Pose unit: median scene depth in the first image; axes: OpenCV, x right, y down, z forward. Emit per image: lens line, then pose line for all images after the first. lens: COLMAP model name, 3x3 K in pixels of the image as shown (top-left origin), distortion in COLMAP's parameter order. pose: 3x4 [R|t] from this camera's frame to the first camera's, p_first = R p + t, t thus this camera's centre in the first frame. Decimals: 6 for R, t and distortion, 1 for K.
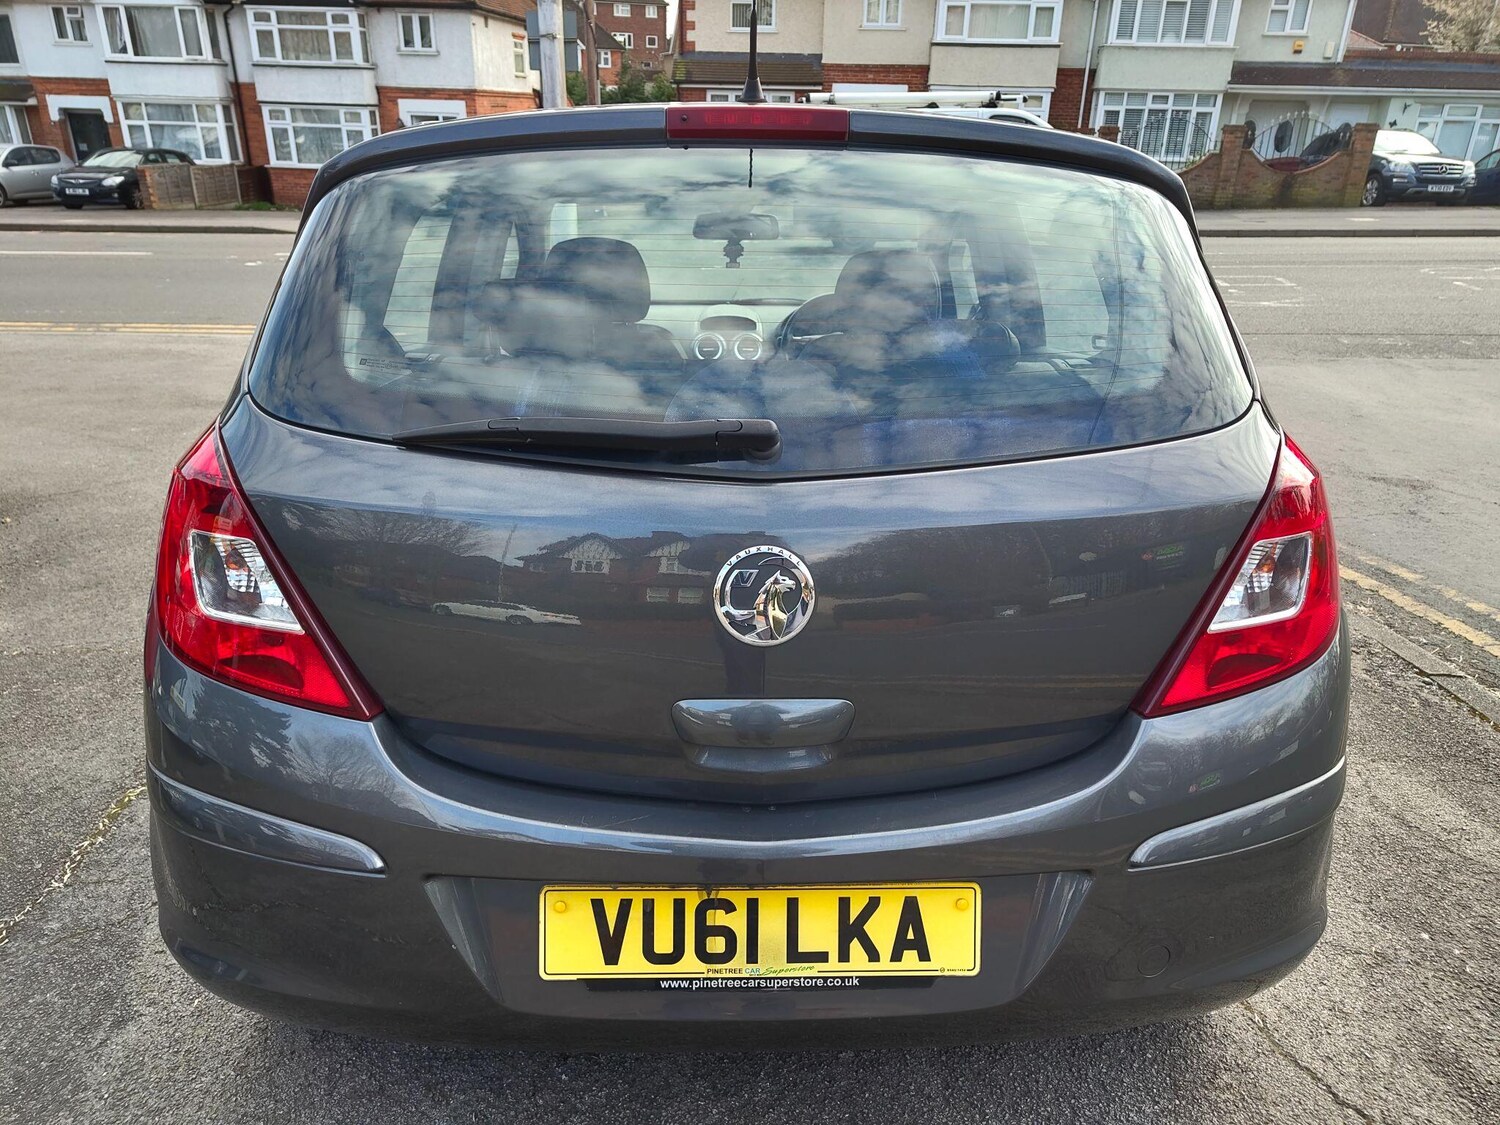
lens RADIAL K [[1044.2, 0, 752.9], [0, 1044.2, 558.6], [0, 0, 1]] dist [0.010414, -0.001804]
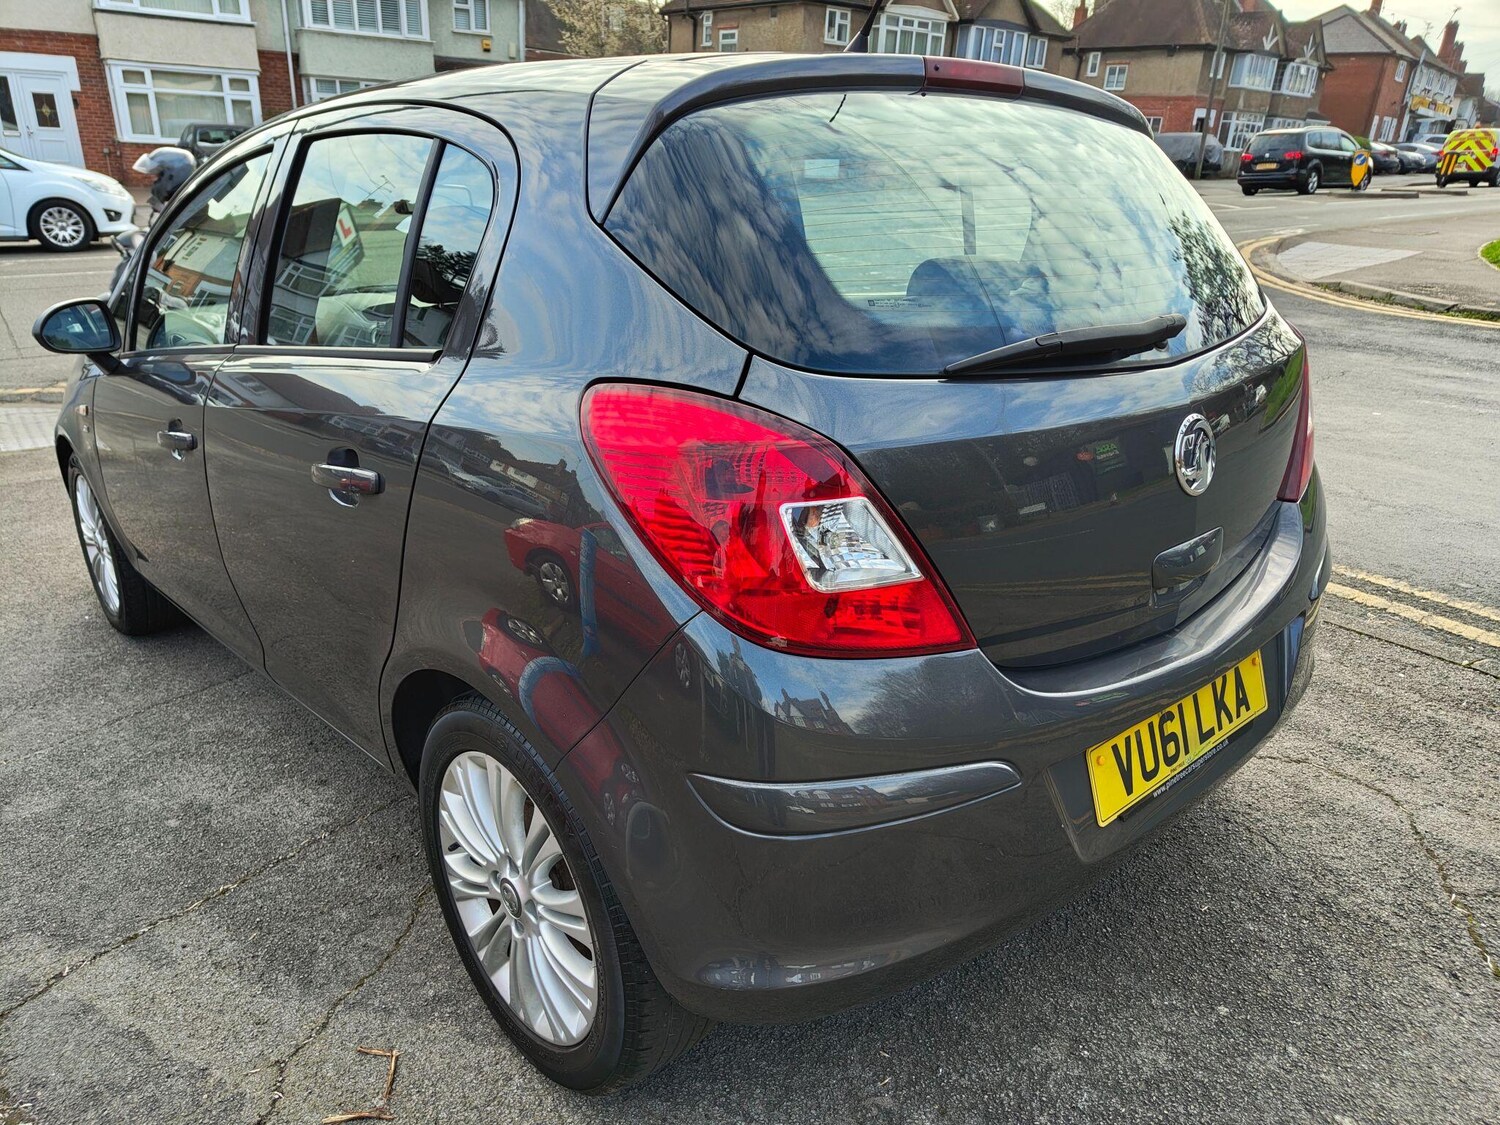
lens RADIAL K [[1046.0, 0, 745.9], [0, 1046.0, 583.8], [0, 0, 1]] dist [0.015308, -0.005656]
pose [[0.760479, -0.240443, 0.603207, -1.113259], [0.225167, 0.968930, 0.102349, -0.059780], [-0.609075, 0.057989, 0.790990, 0.313573]]
